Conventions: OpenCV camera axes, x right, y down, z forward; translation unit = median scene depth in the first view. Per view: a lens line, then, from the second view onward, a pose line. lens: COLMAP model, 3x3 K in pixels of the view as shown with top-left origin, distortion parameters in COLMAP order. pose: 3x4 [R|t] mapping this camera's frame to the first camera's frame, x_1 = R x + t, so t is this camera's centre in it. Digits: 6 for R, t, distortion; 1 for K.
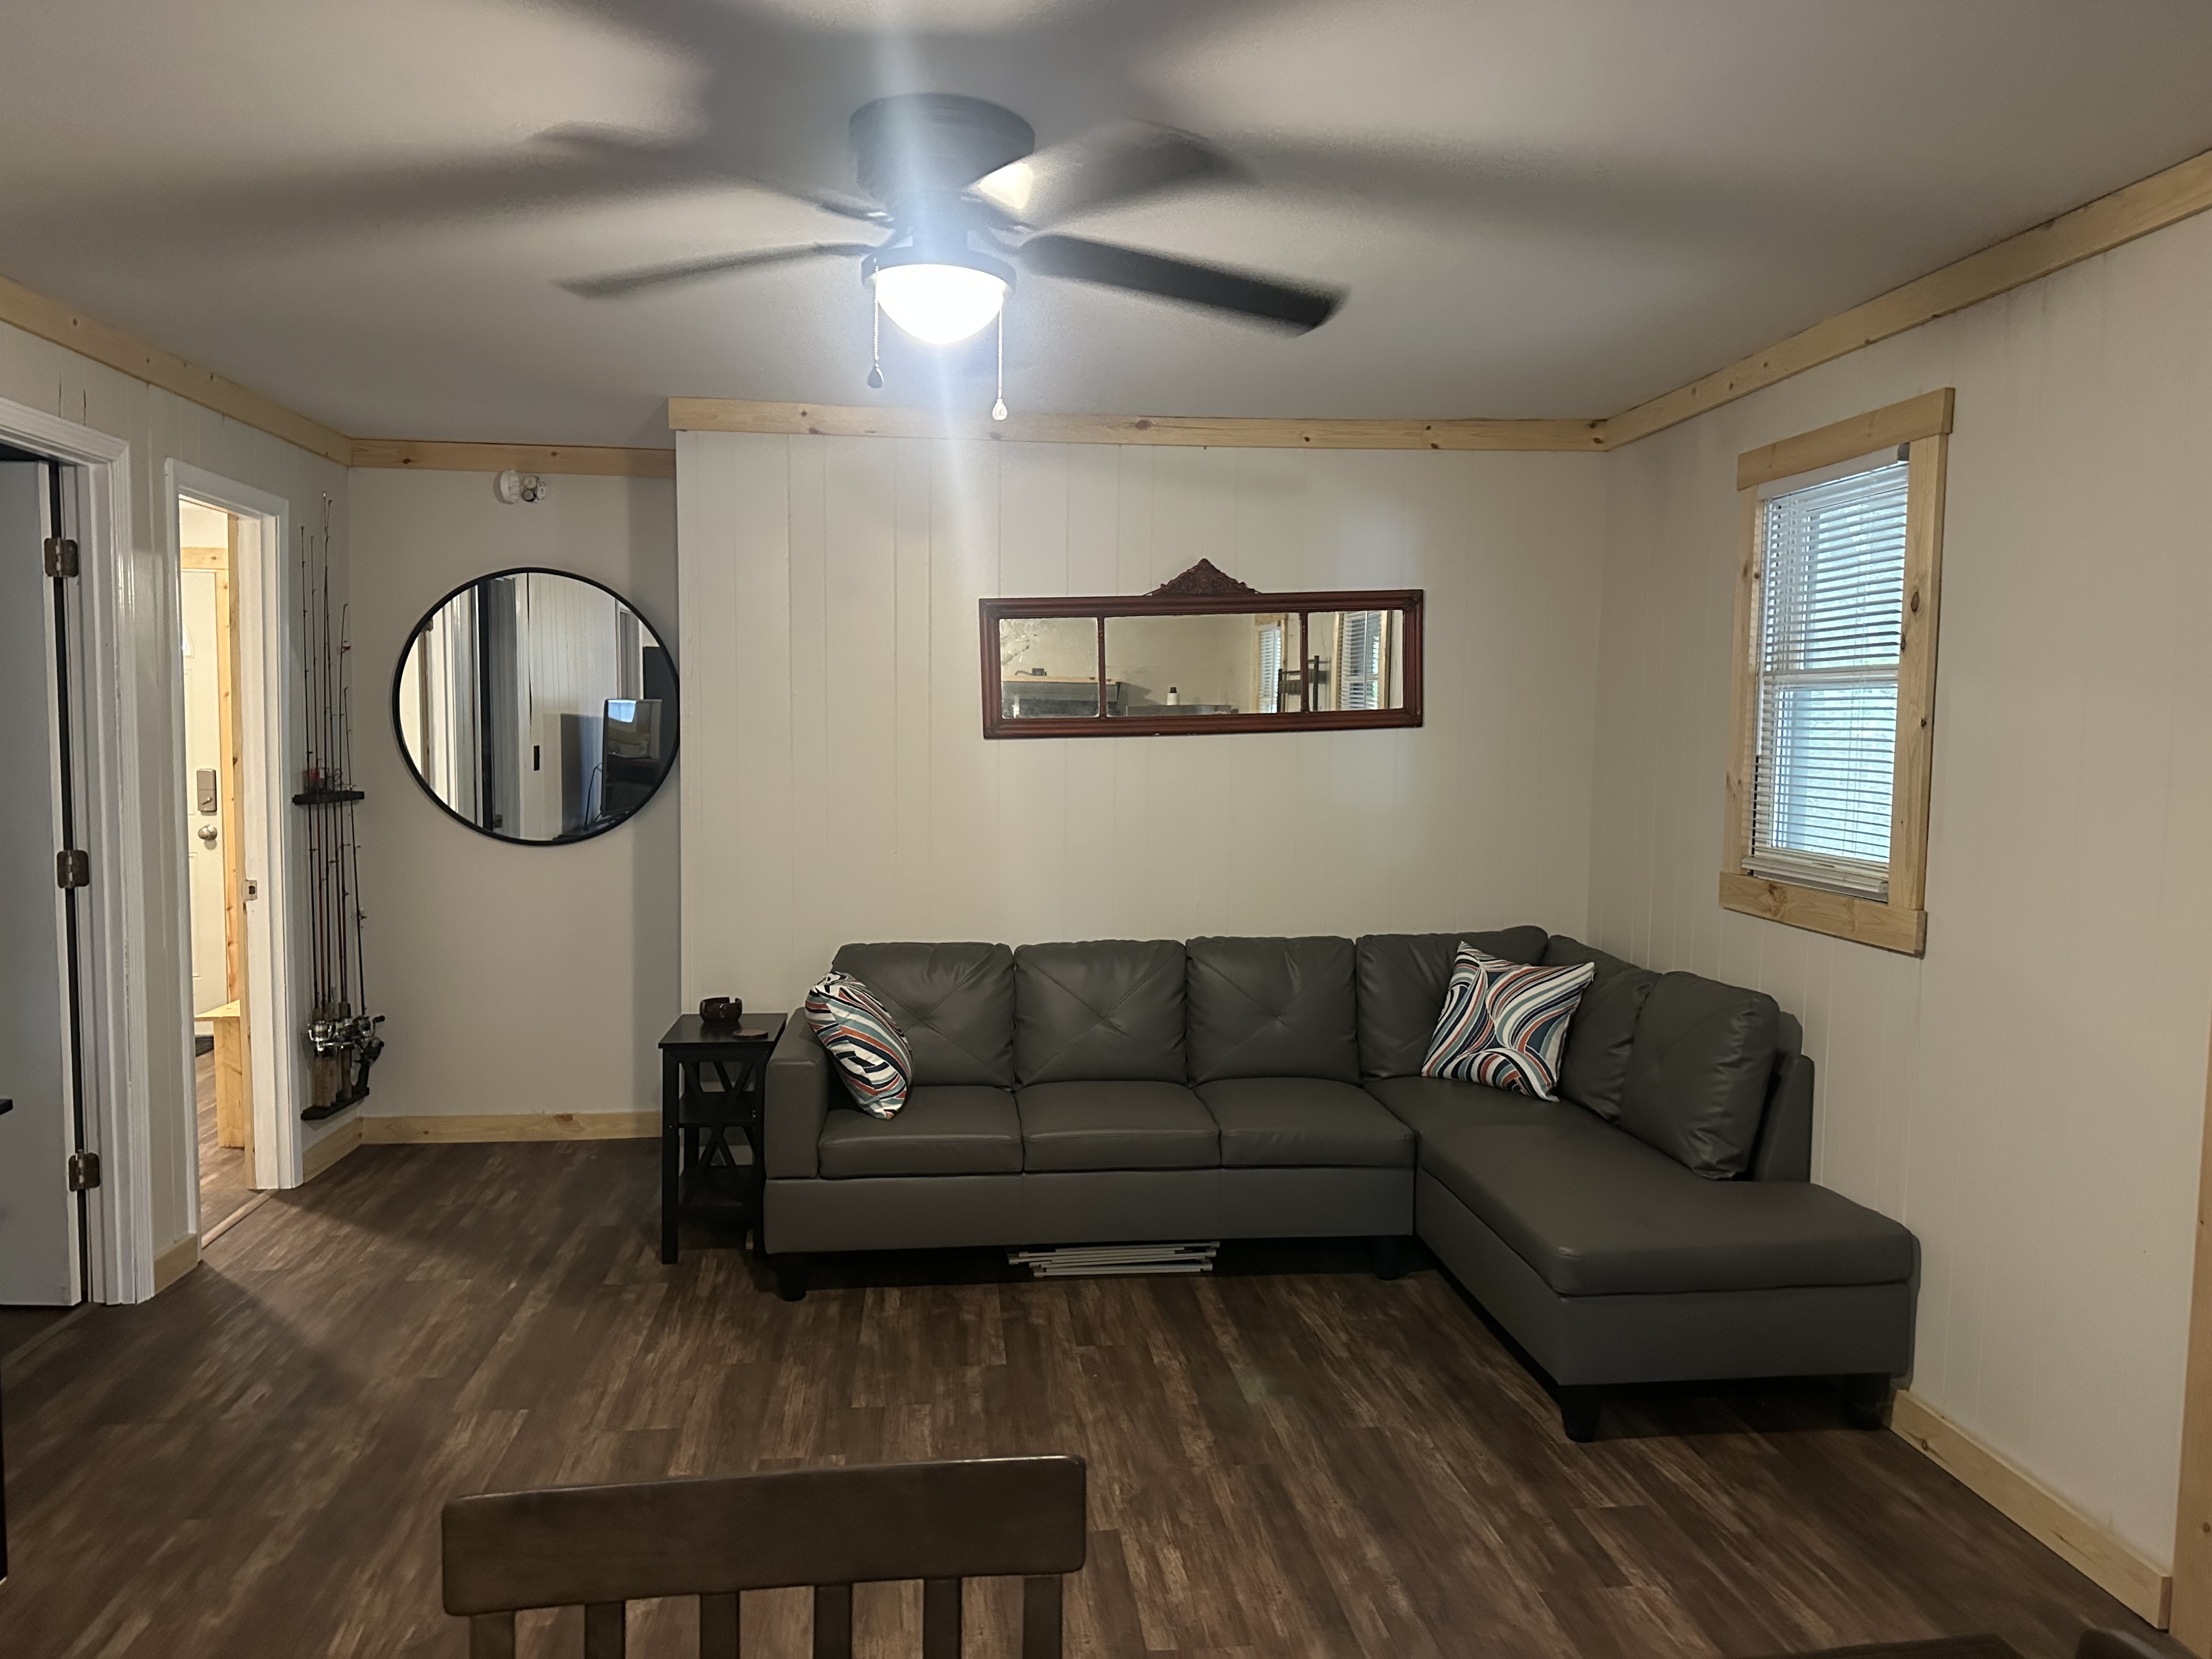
lens RADIAL K [[1560.2, 0, 1116.7], [0, 1560.2, 847.3], [0, 0, 1]] dist [0.064816, -0.078266]
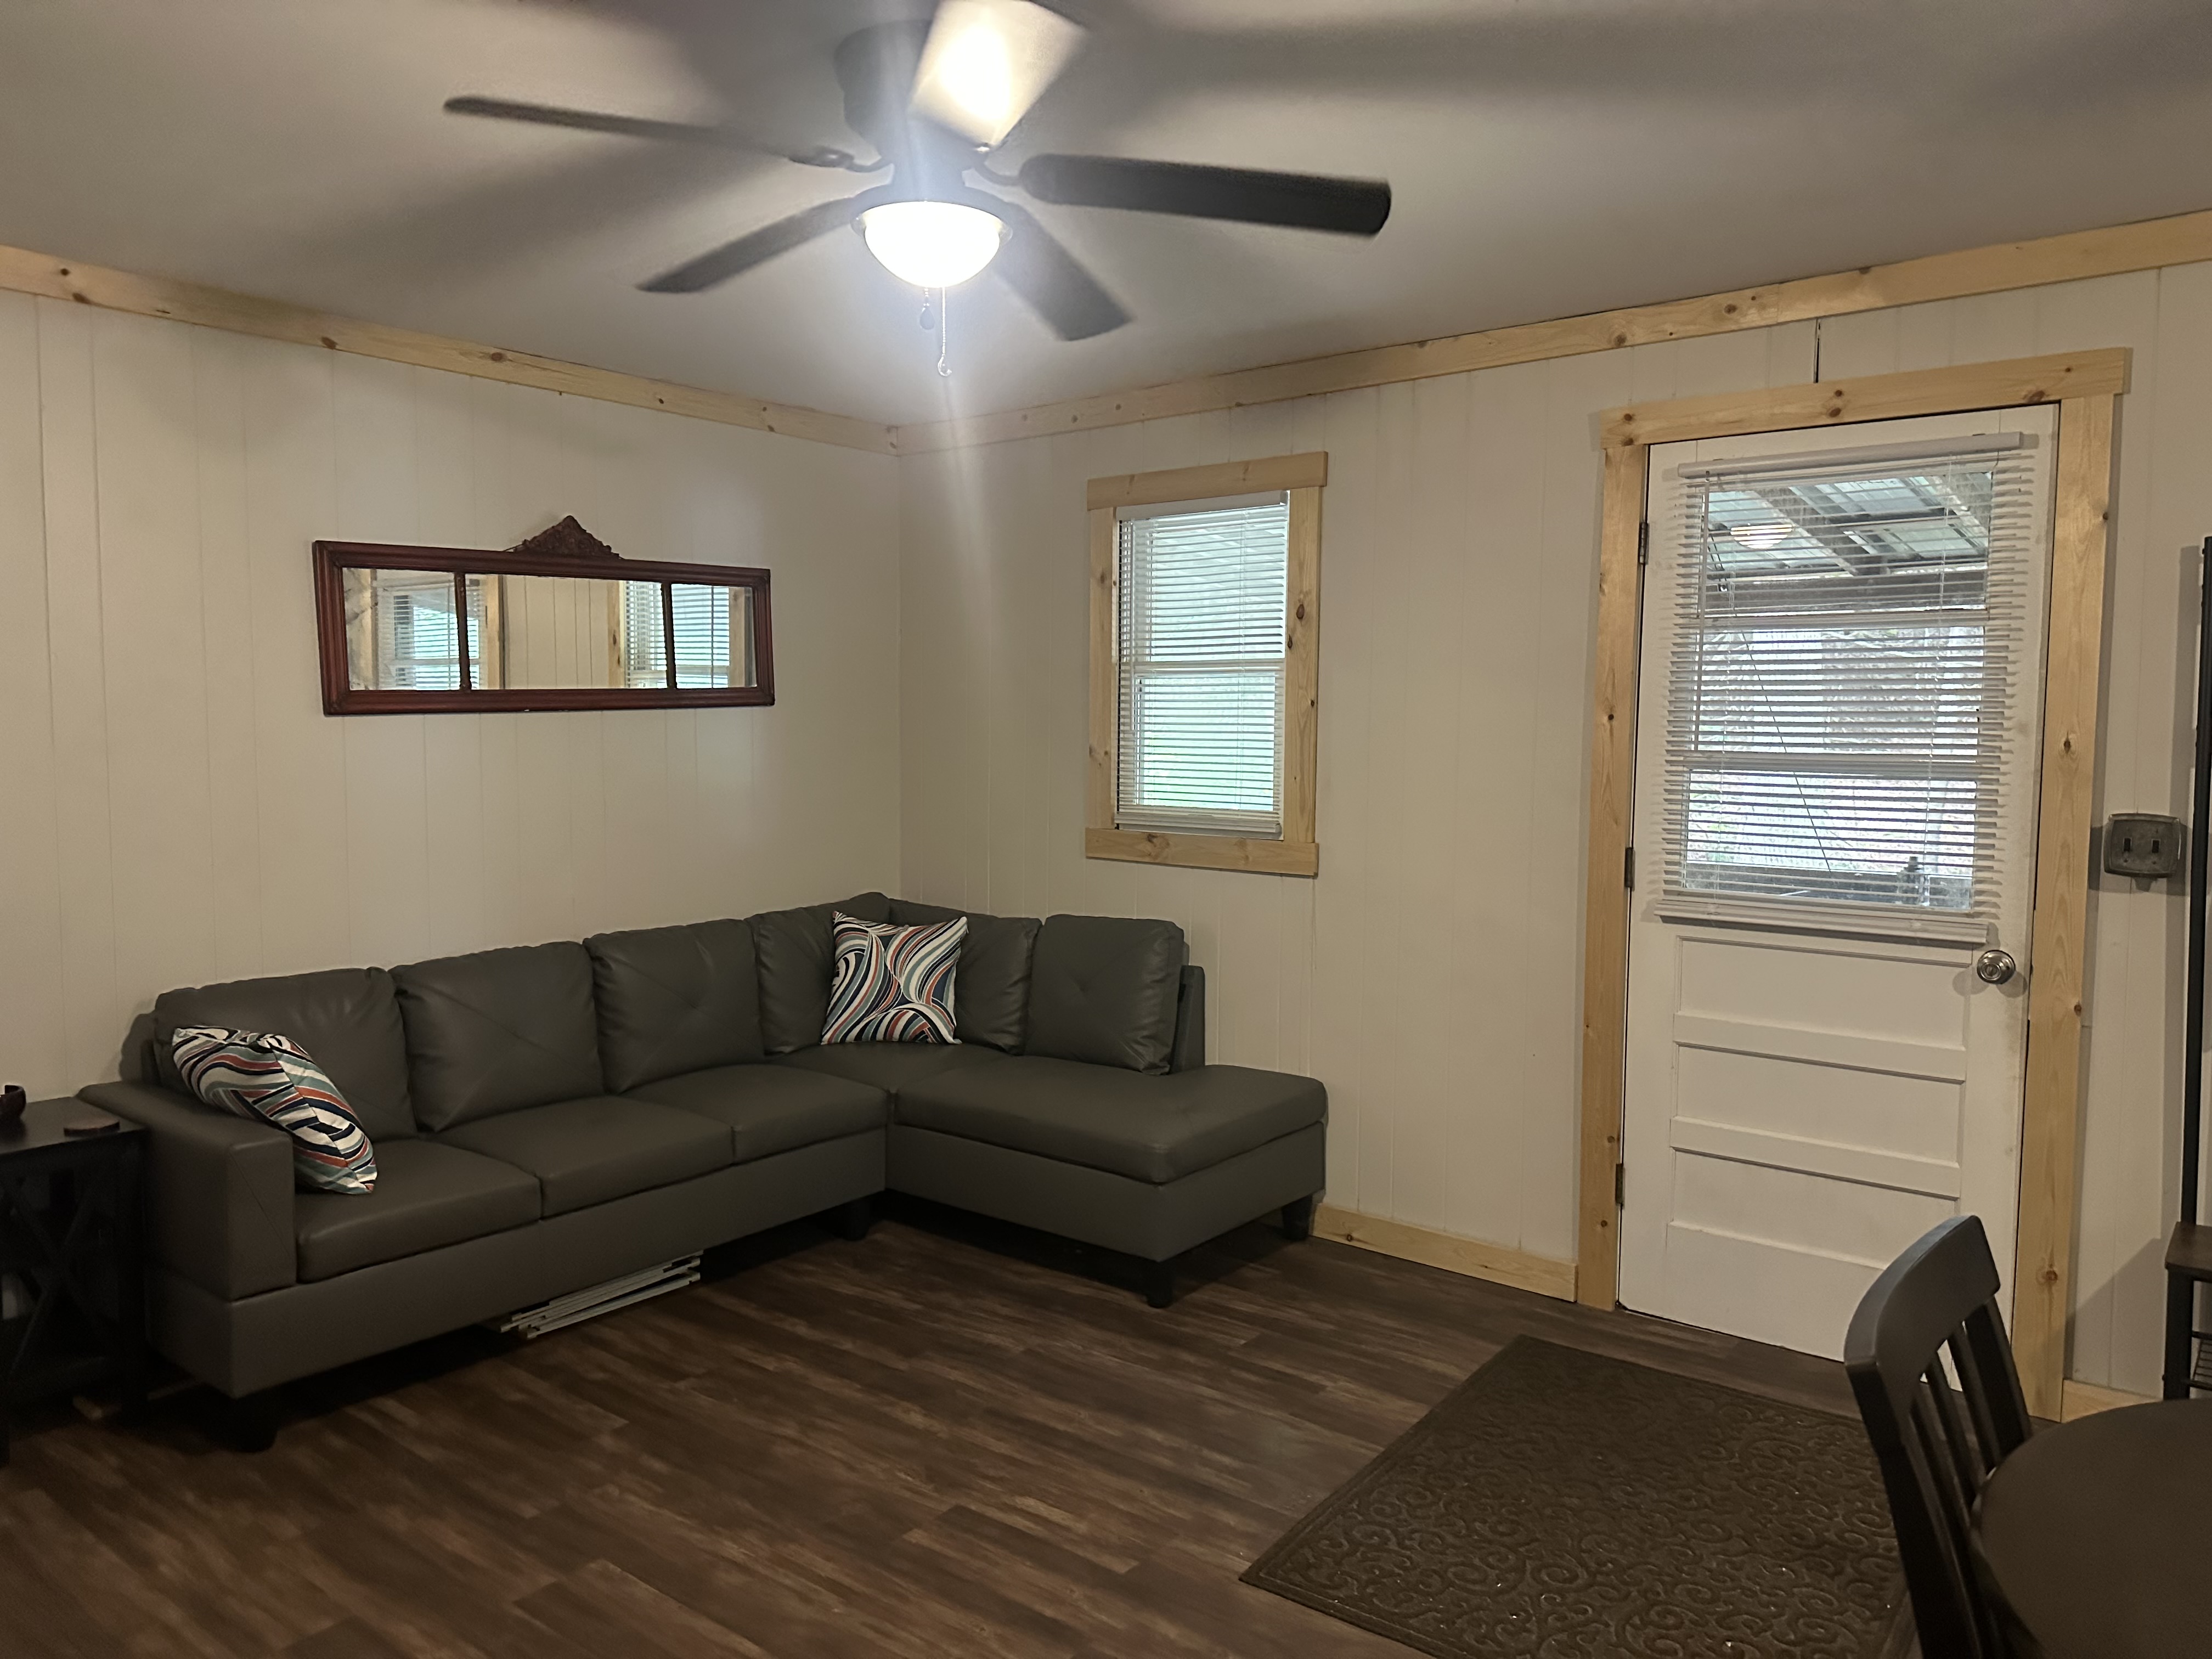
lens RADIAL K [[1560.2, 0, 1089.8], [0, 1560.2, 847.6], [0, 0, 1]] dist [0.064816, -0.078266]
pose [[0.703284, -0.064280, 0.707997, -0.468202], [0.055413, 0.997830, 0.035550, -0.011871], [-0.708746, 0.014231, 0.705320, 0.169829]]
